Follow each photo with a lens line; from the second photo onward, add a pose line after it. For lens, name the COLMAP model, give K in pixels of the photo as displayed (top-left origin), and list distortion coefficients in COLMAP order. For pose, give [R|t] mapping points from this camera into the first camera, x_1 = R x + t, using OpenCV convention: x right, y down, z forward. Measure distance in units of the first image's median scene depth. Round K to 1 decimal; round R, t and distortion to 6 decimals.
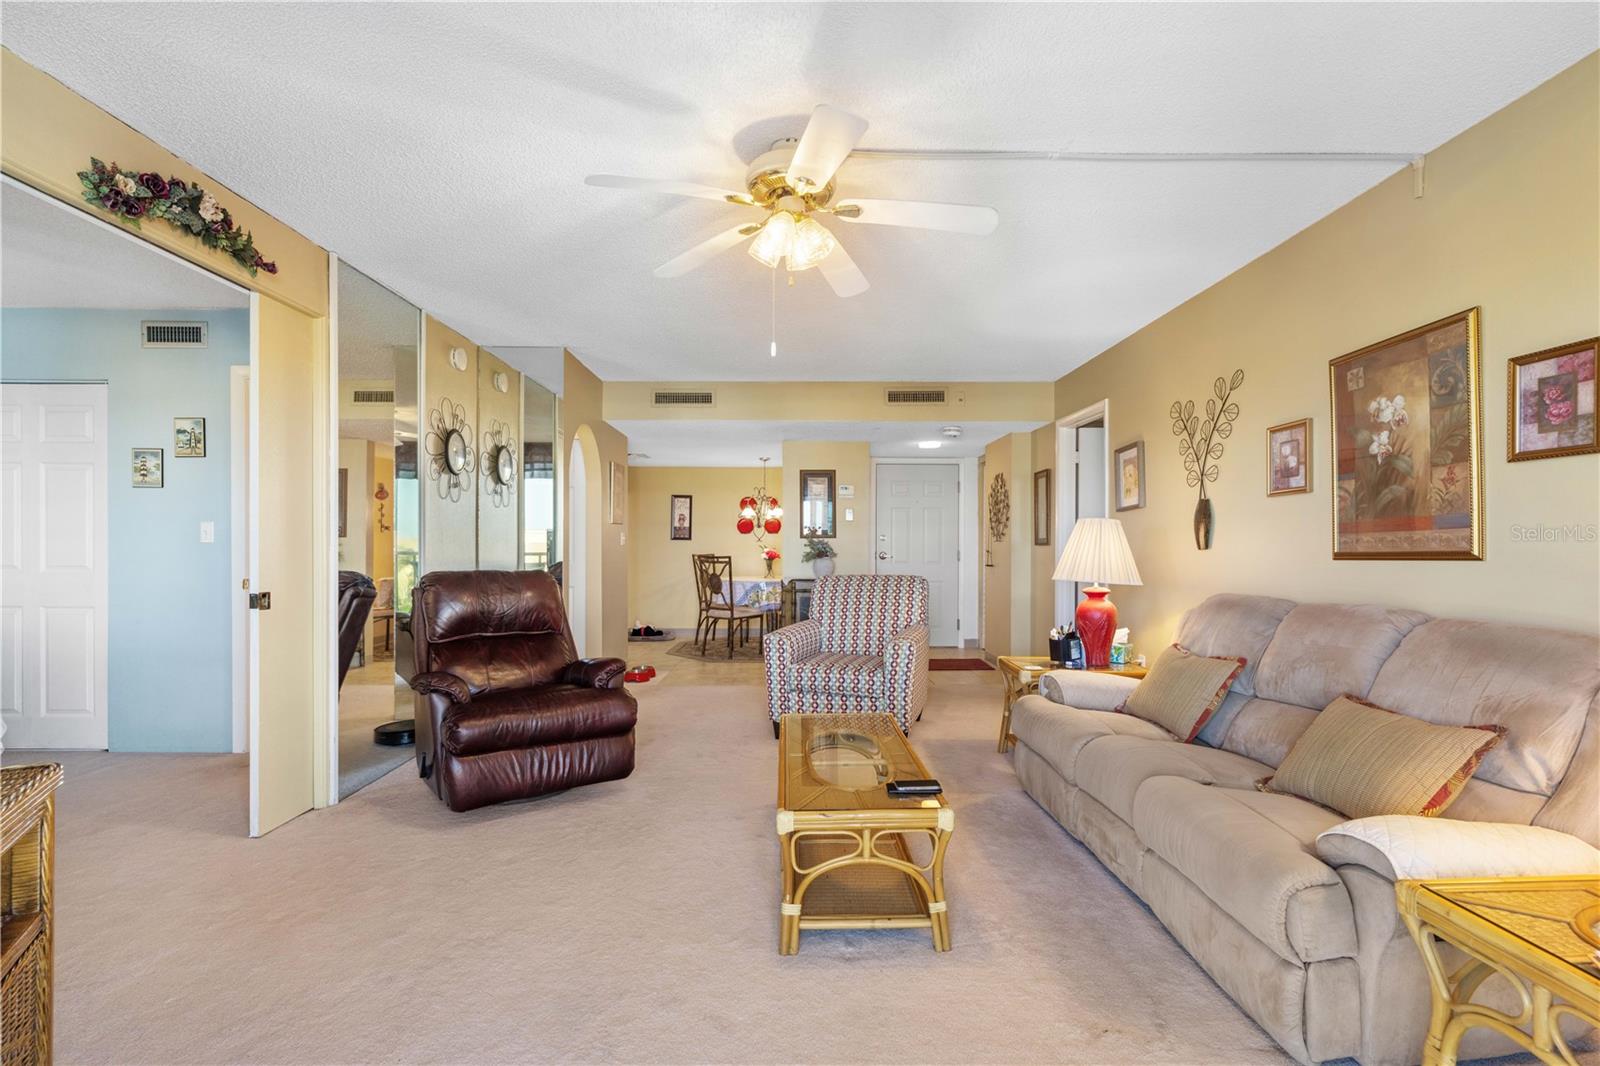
lens RADIAL K [[728.4, 0, 805.2], [0, 728.4, 545.4], [0, 0, 1]] dist [-0.005876, 0.000526]
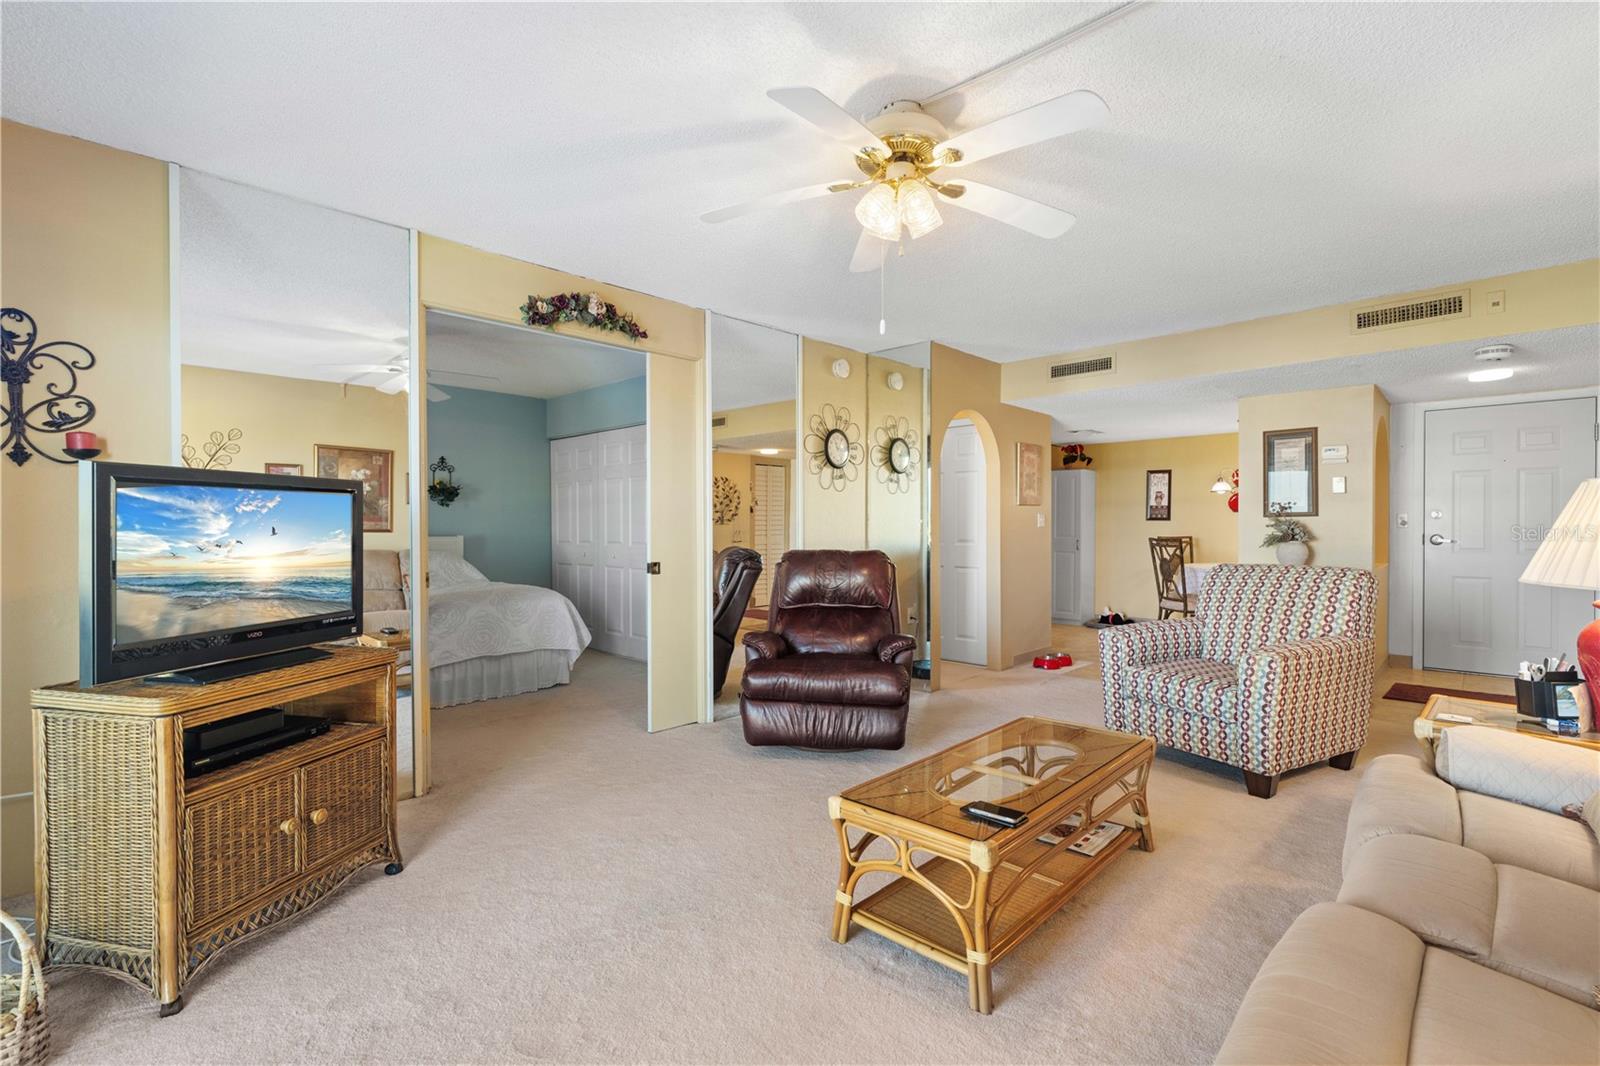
lens RADIAL K [[728.4, 0, 806.7], [0, 728.4, 528.1], [0, 0, 1]] dist [-0.005876, 0.000526]
pose [[0.710006, -0.003000, -0.704190, 0.328293], [0.004685, 0.999989, 0.000463, -0.000948], [0.704180, -0.003628, 0.710012, 0.136179]]
